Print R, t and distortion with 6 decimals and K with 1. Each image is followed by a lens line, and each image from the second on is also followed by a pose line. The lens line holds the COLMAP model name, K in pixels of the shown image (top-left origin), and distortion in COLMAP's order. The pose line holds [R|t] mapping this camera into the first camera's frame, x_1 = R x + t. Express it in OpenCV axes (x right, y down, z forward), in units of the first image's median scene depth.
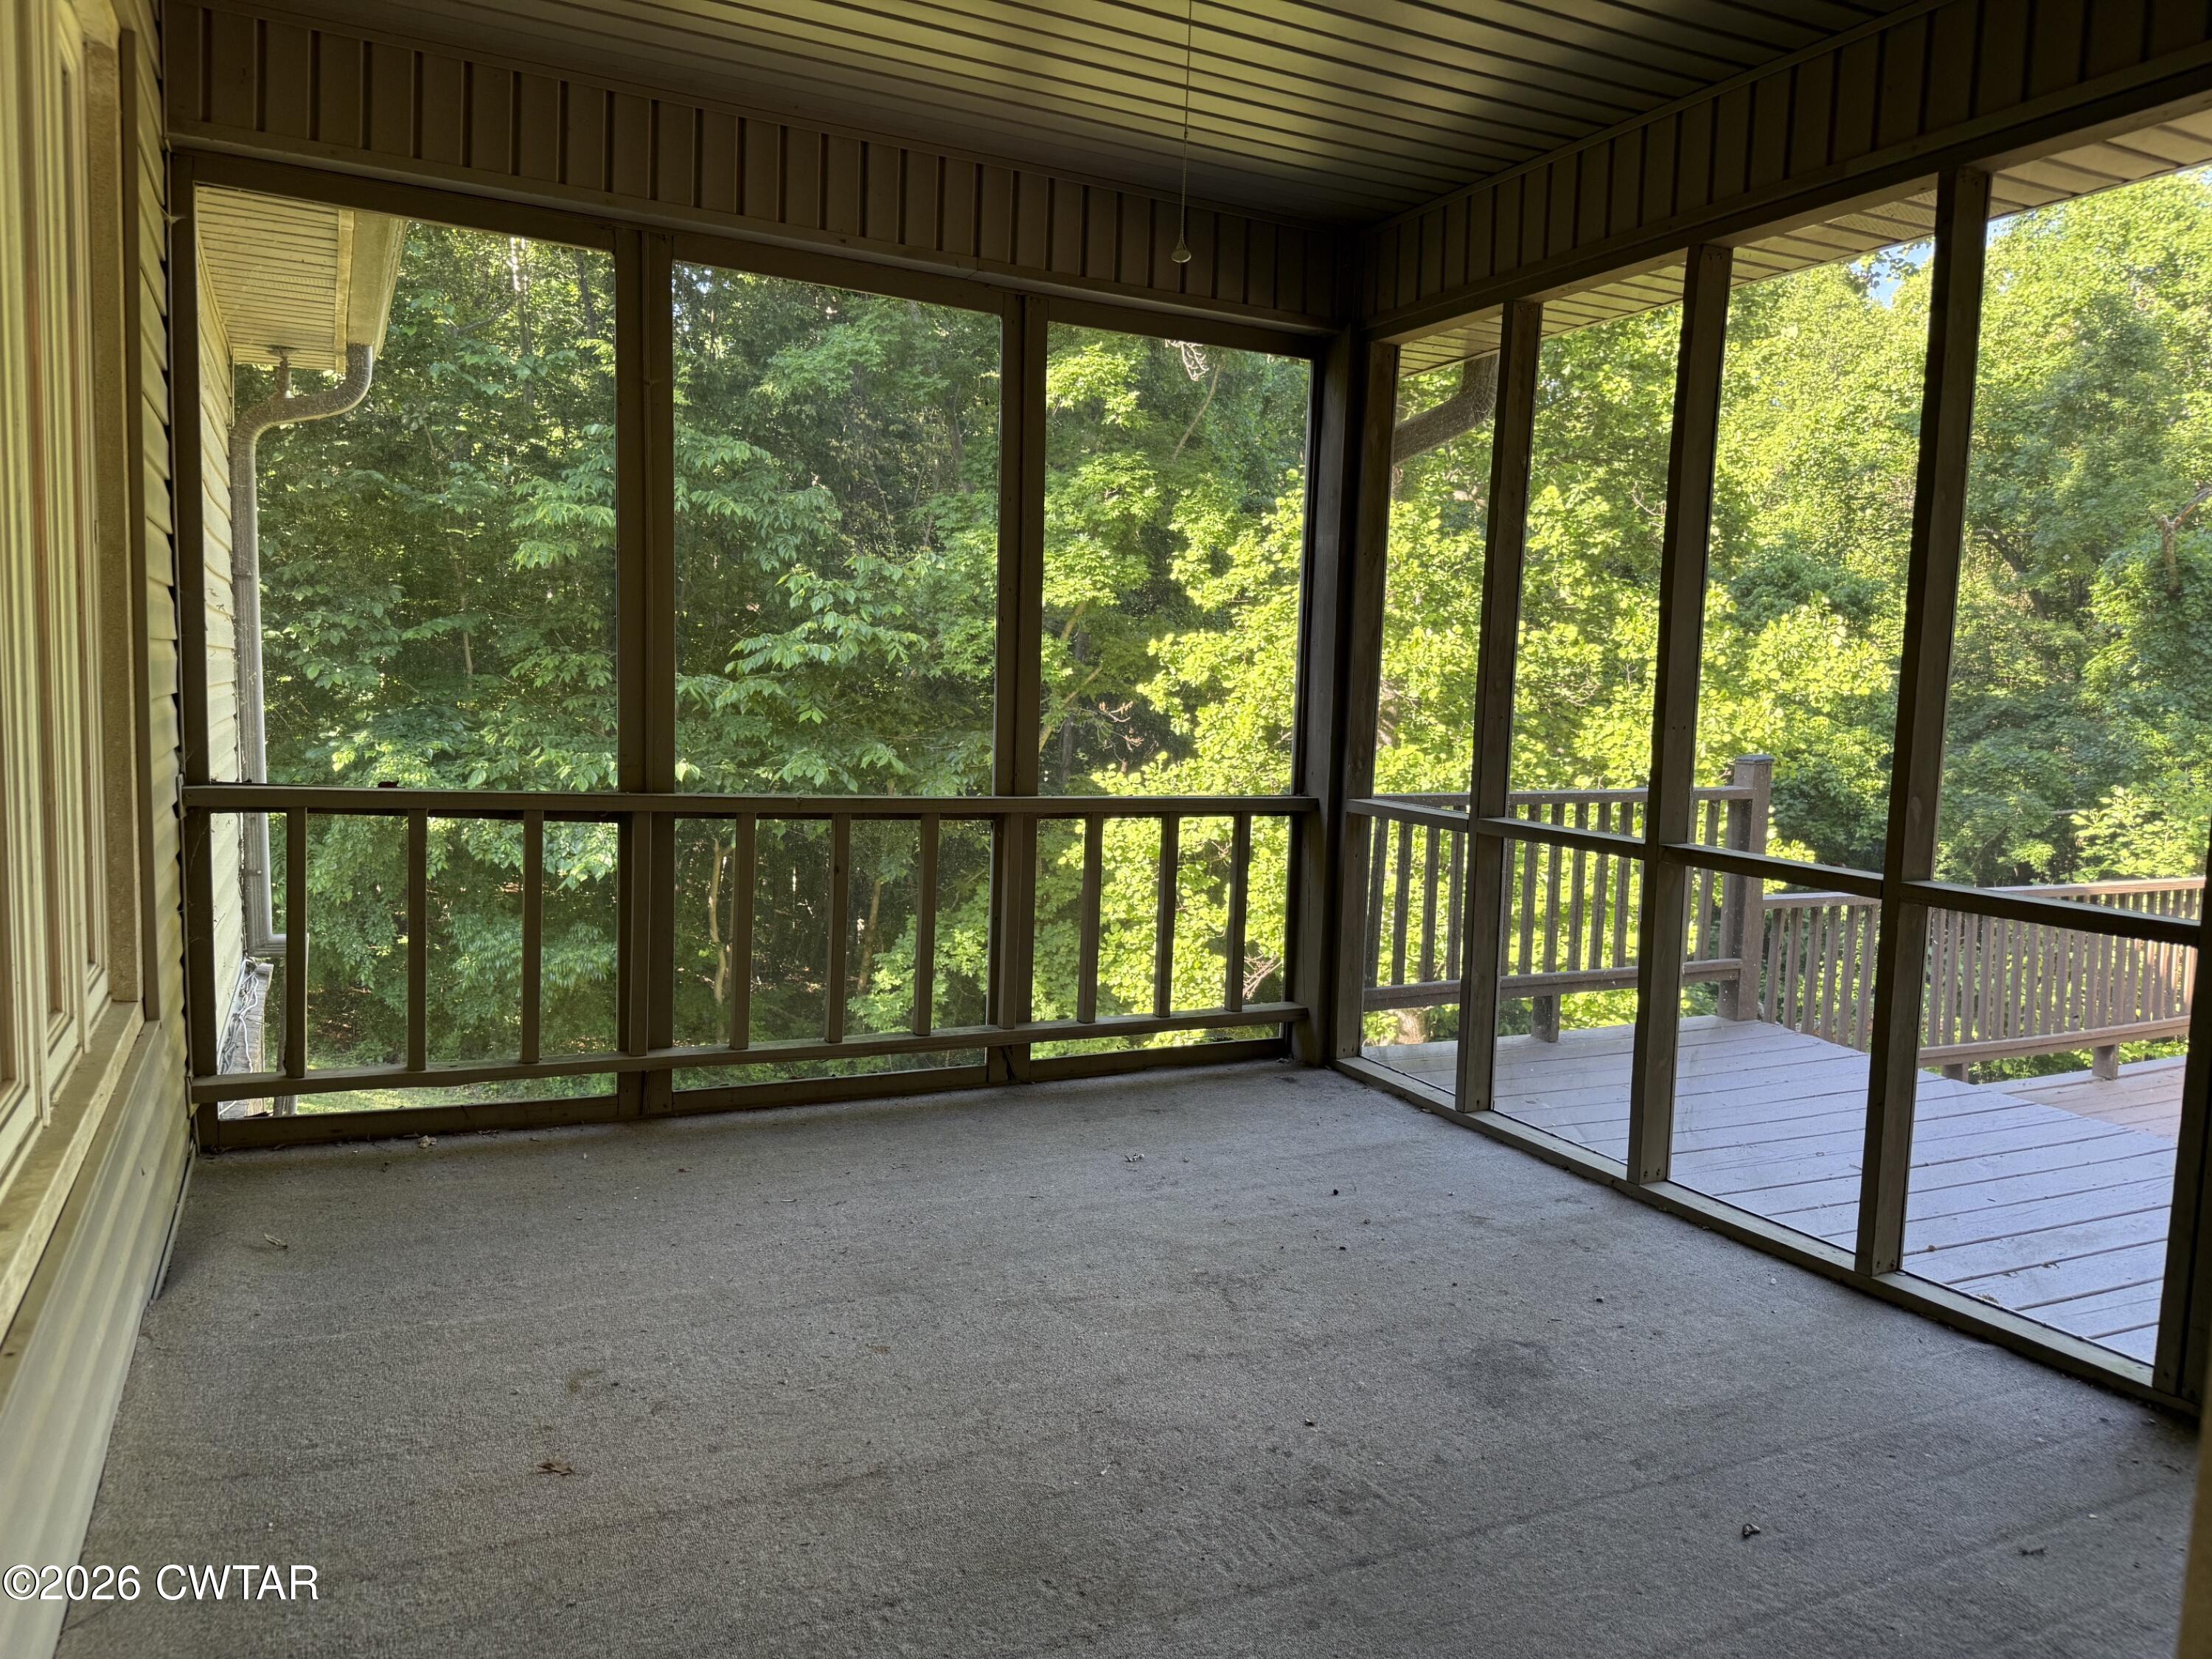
lens RADIAL K [[1577.0, 0, 1119.5], [0, 1577.0, 822.0], [0, 0, 1]] dist [0.049106, -0.049681]
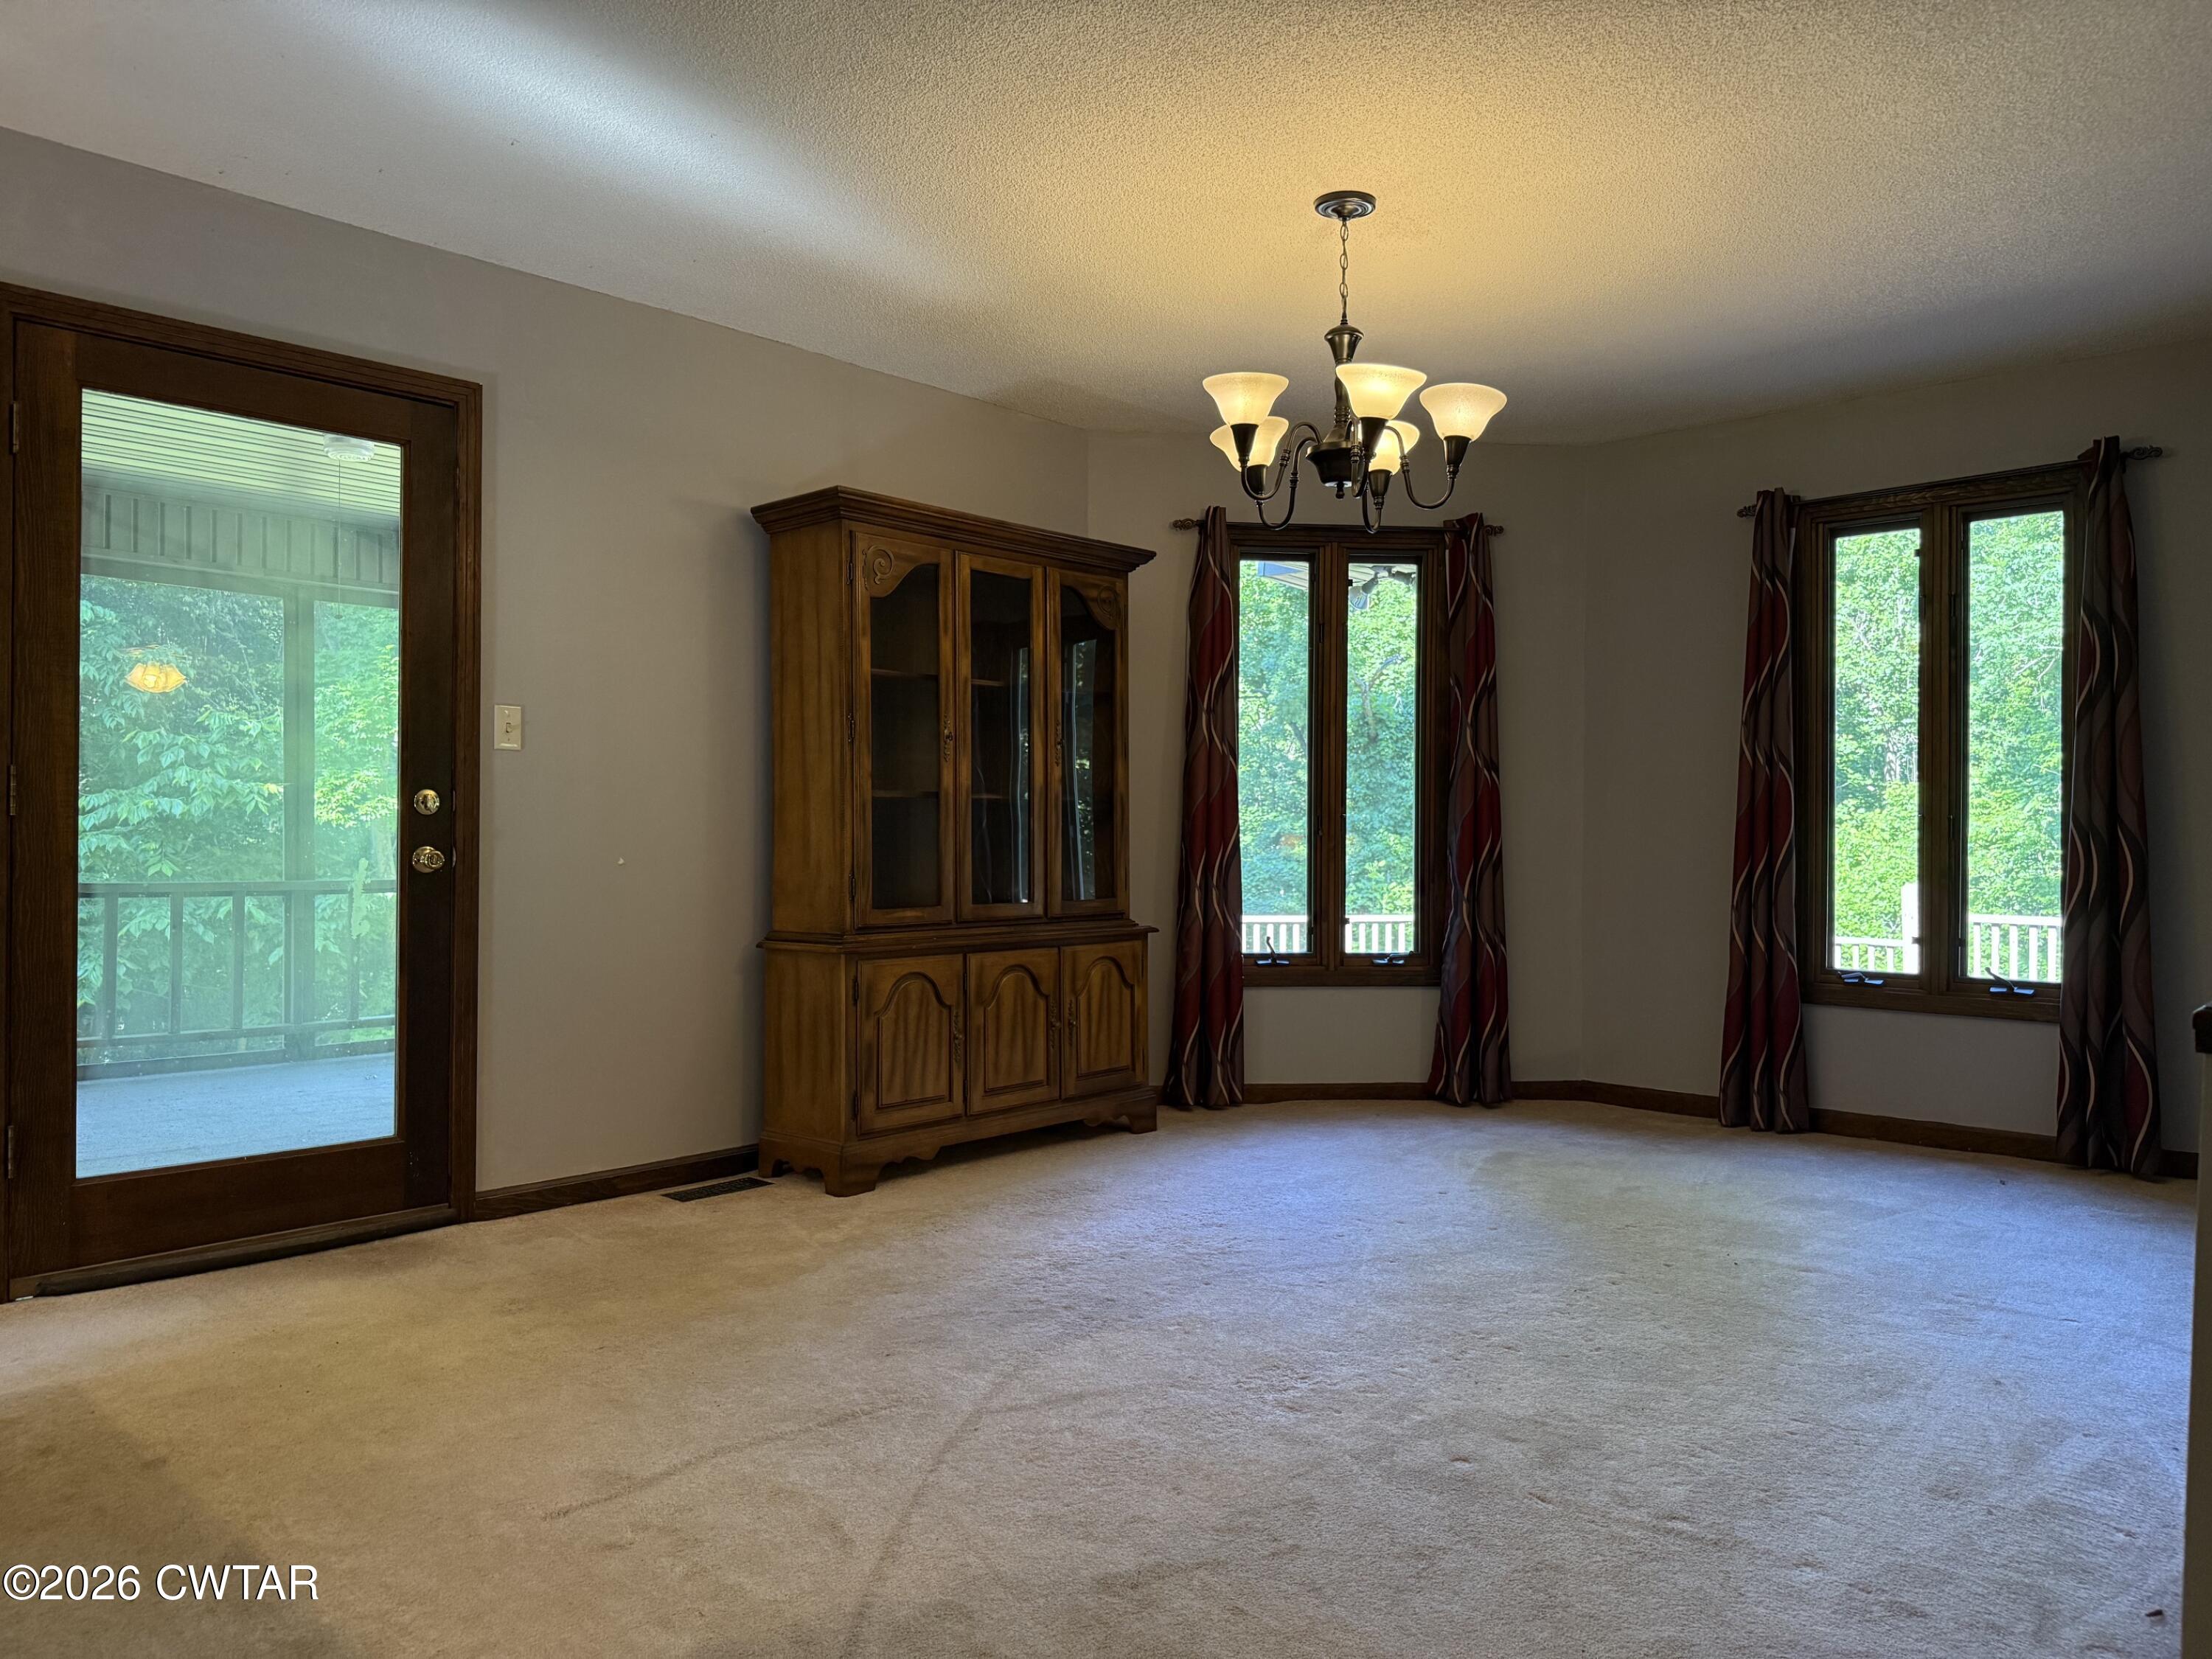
lens RADIAL K [[1602.1, 0, 1108.3], [0, 1602.1, 823.2], [0, 0, 1]] dist [0.003107, -0.003647]
pose [[0.942454, -0.025197, 0.333386, 0.034856], [0.055021, 0.995249, -0.080320, 0.019857], [-0.329778, 0.094041, 0.939363, -0.167081]]
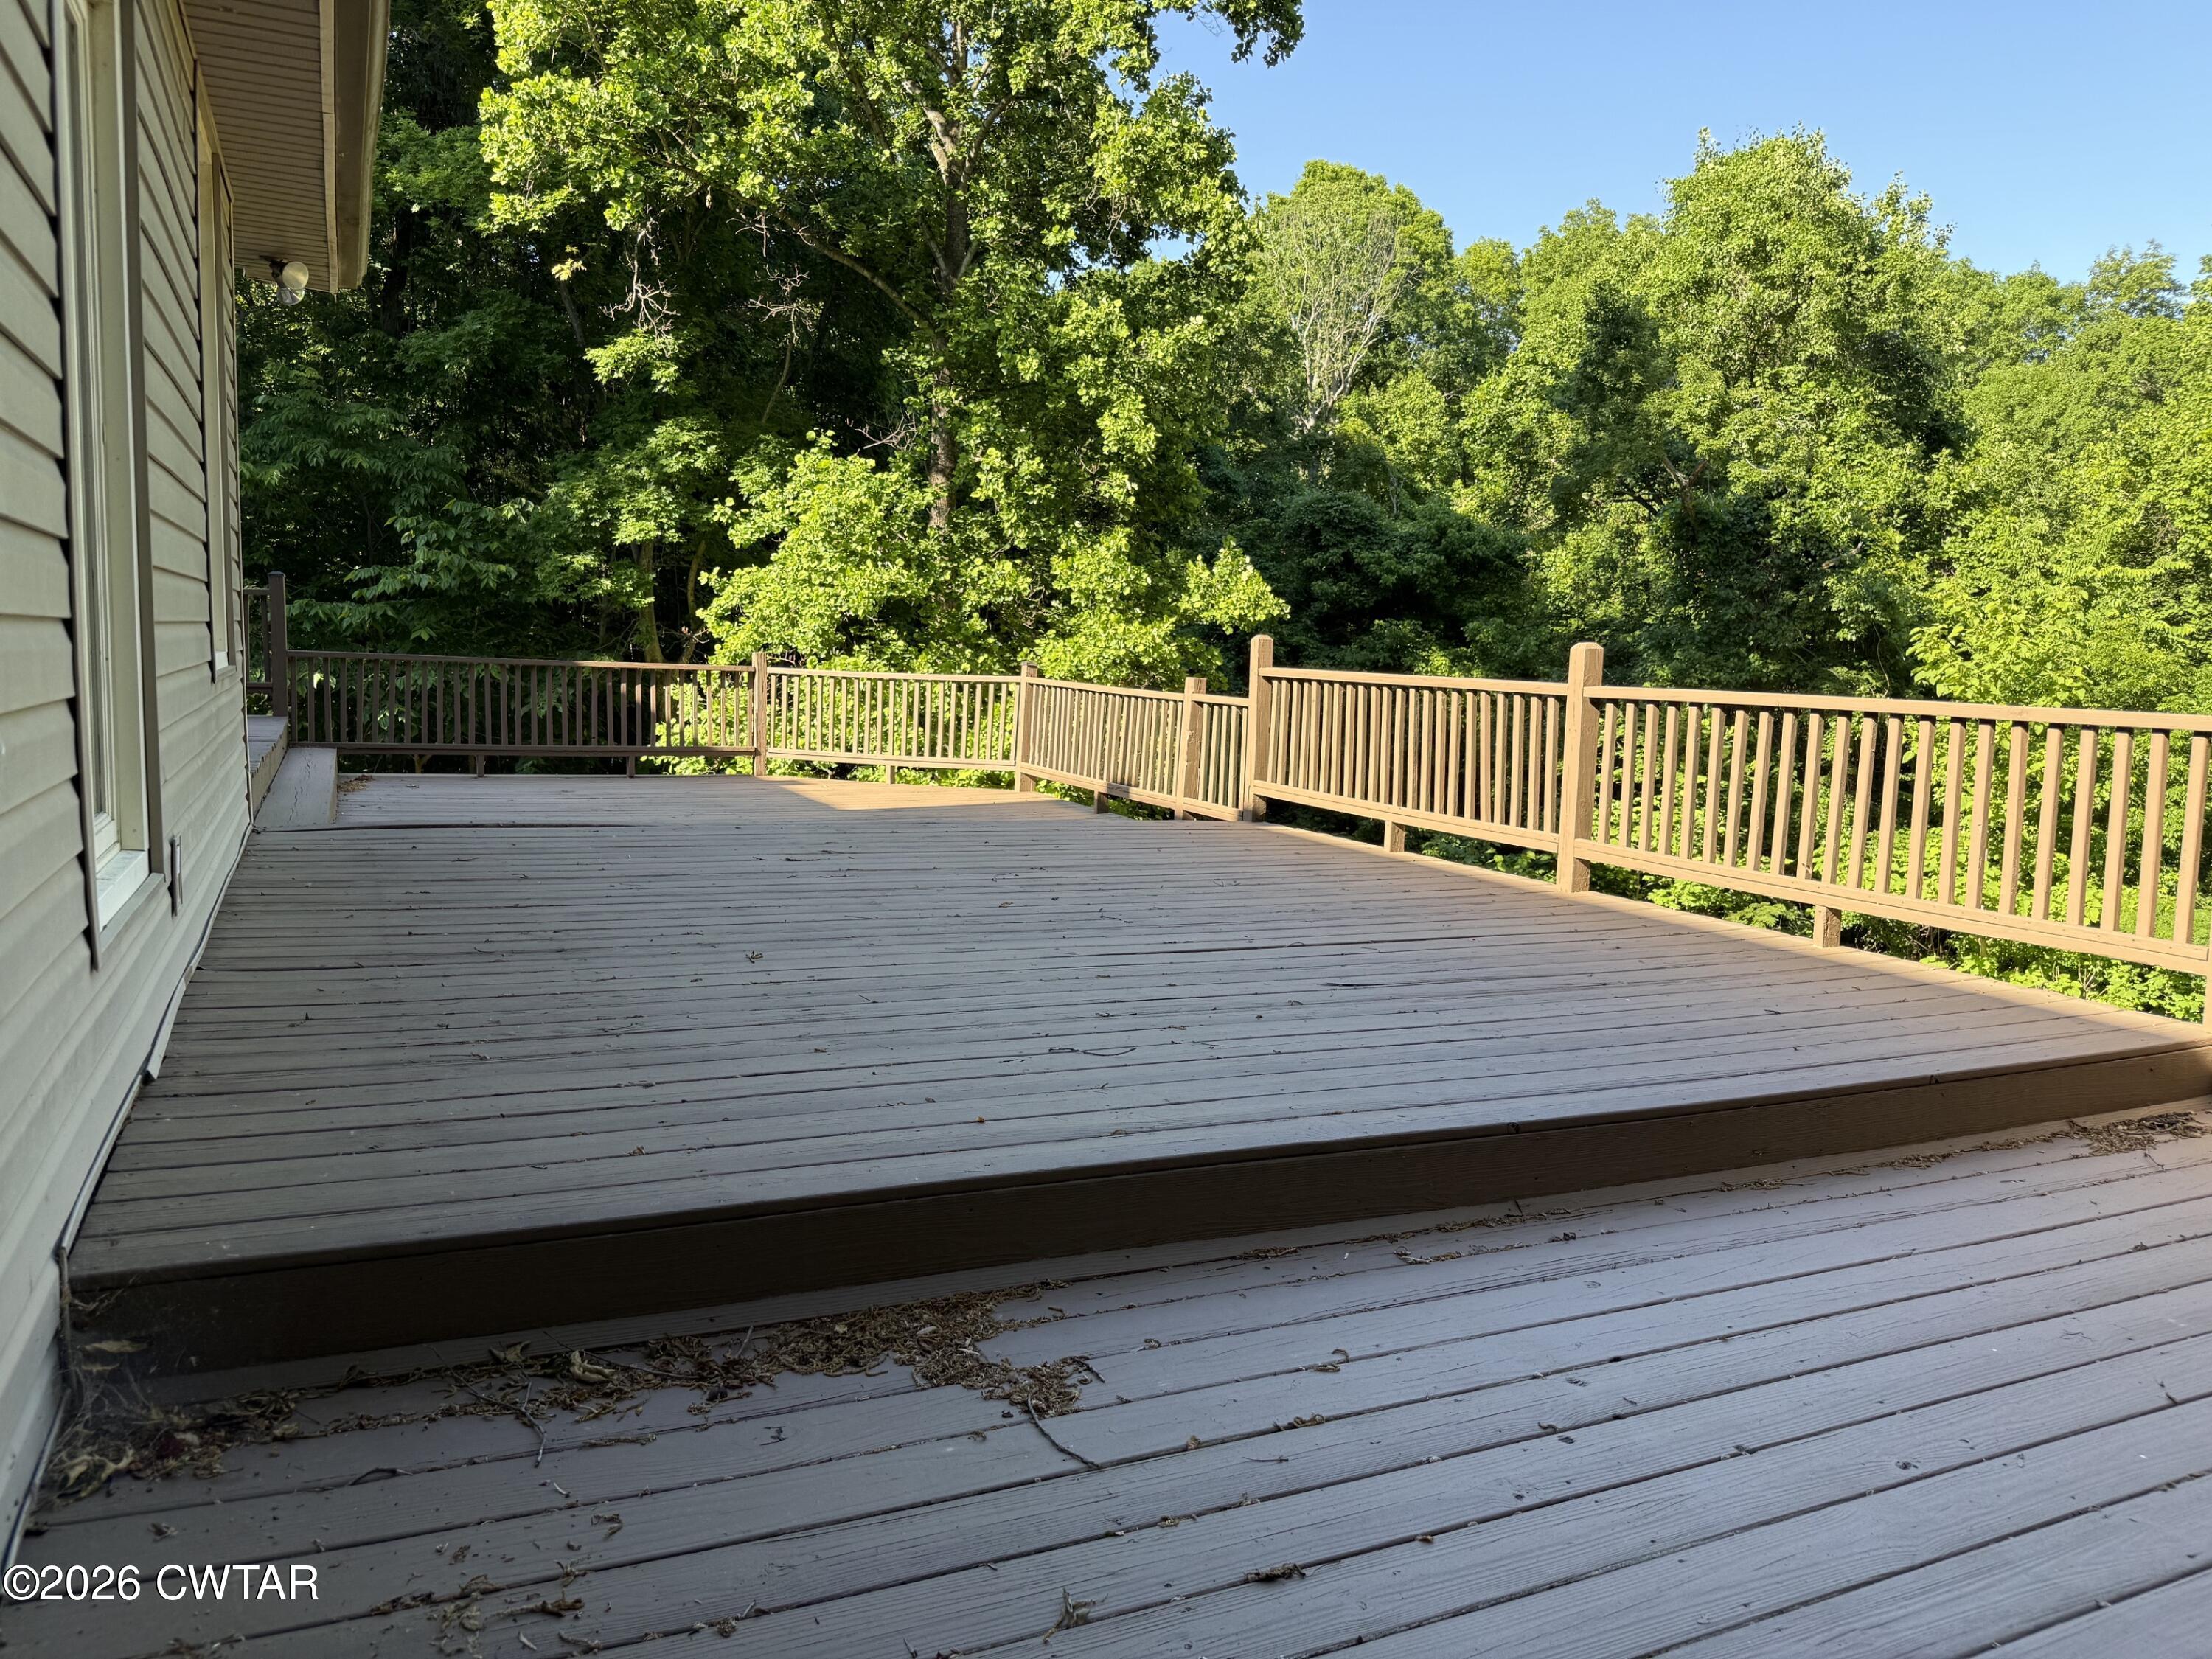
lens RADIAL K [[1577.0, 0, 1096.9], [0, 1577.0, 820.0], [0, 0, 1]] dist [0.049106, -0.049681]
pose [[0.999575, 0.008015, -0.028046, 0.334233], [-0.007547, 0.999831, 0.016779, 0.047938], [0.028175, -0.016560, 0.999466, -0.192003]]
